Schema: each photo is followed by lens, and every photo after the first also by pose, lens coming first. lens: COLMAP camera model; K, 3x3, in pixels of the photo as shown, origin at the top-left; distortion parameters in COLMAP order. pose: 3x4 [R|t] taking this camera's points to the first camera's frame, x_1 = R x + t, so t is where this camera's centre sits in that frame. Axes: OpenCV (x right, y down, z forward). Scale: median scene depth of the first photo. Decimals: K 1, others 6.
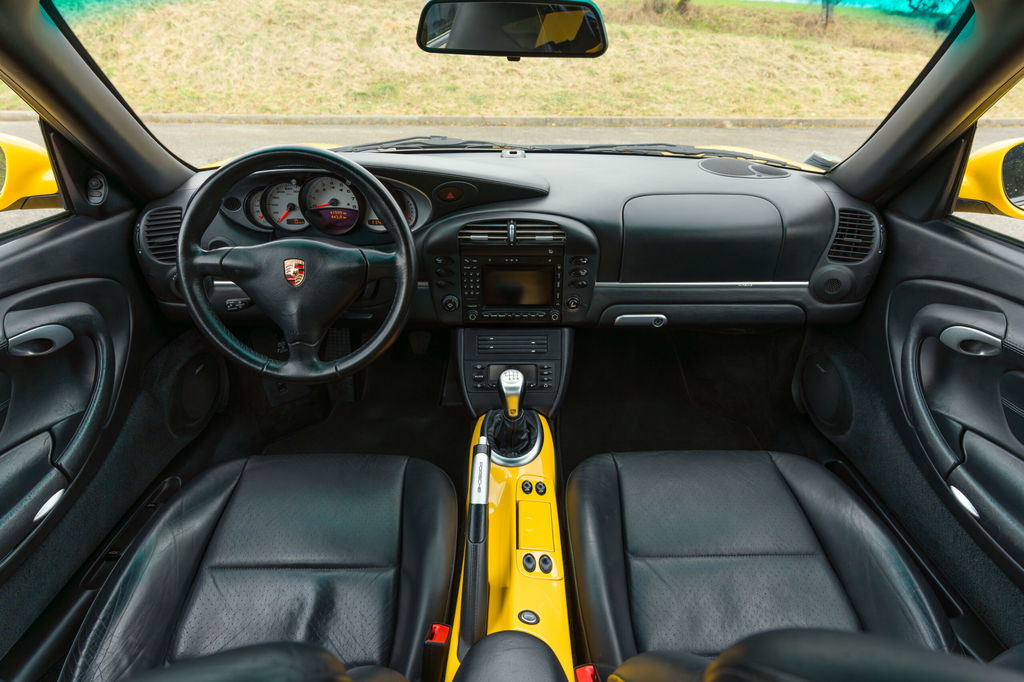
lens RADIAL K [[578.5, 0, 520.6], [0, 578.5, 340.6], [0, 0, 1]] dist [-0.007469, 0.005023]
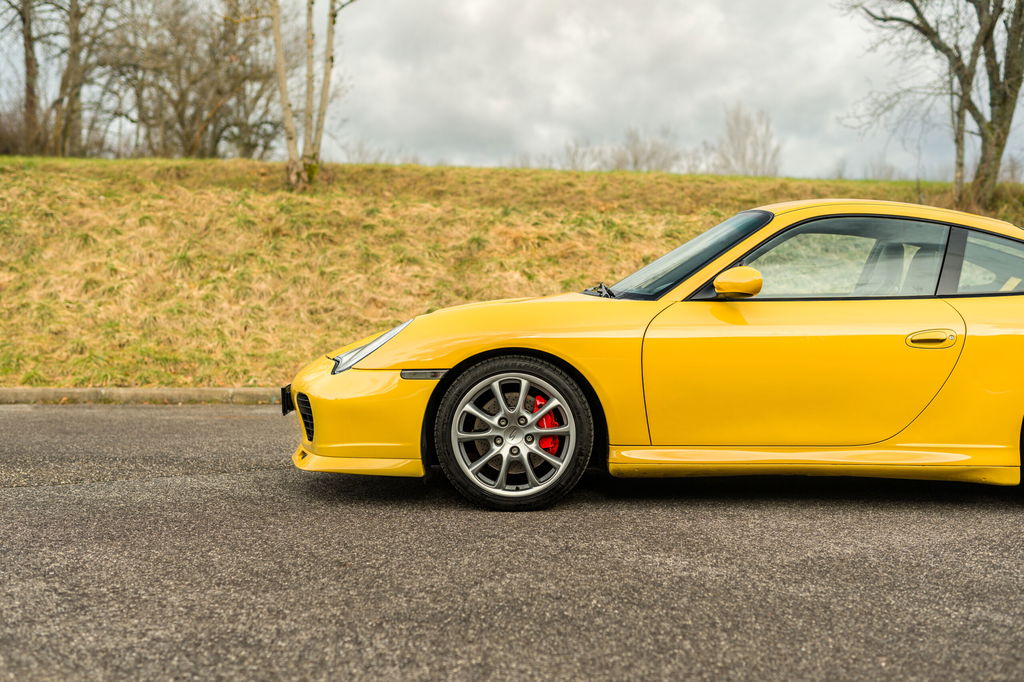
lens RADIAL K [[1424.9, 0, 517.1], [0, 1424.9, 332.7], [0, 0, 1]] dist [-0.007048, 0.000000]
pose [[0.999388, -0.011703, -0.032958, -0.199503], [-0.003497, 0.904192, -0.427112, 0.086761], [0.034799, 0.426966, 0.903598, -0.128039]]
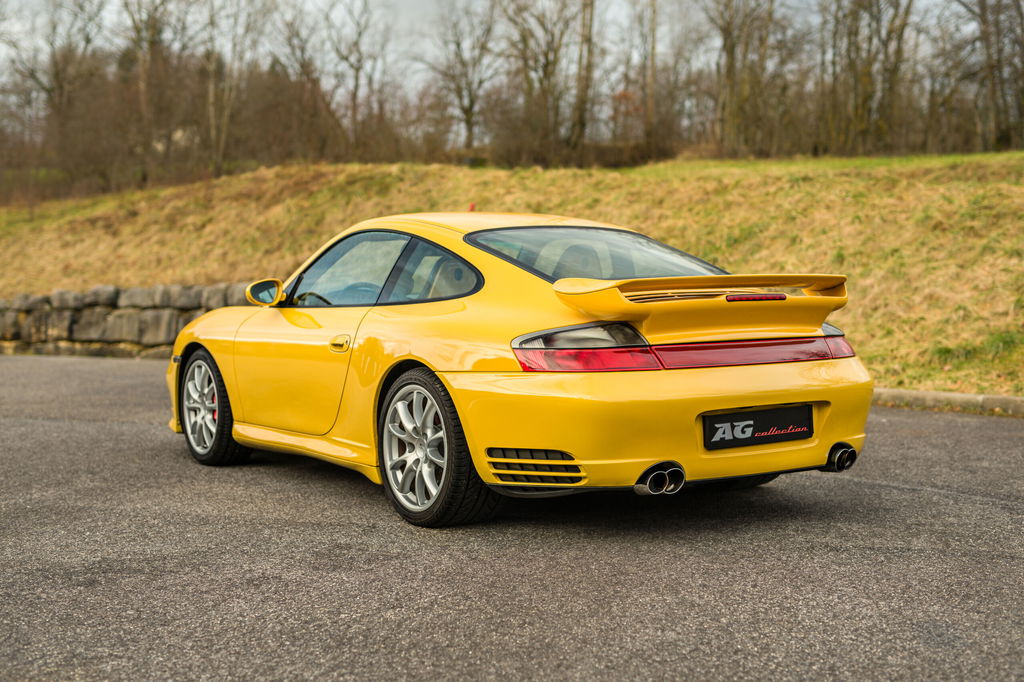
lens RADIAL K [[1424.9, 0, 498.6], [0, 1424.9, 343.1], [0, 0, 1]] dist [-0.007048, 0.000000]
pose [[0.538980, 0.015589, -0.842174, 0.491701], [-0.365685, 0.905021, -0.217281, -0.040251], [0.758798, 0.425081, 0.493489, 0.128423]]
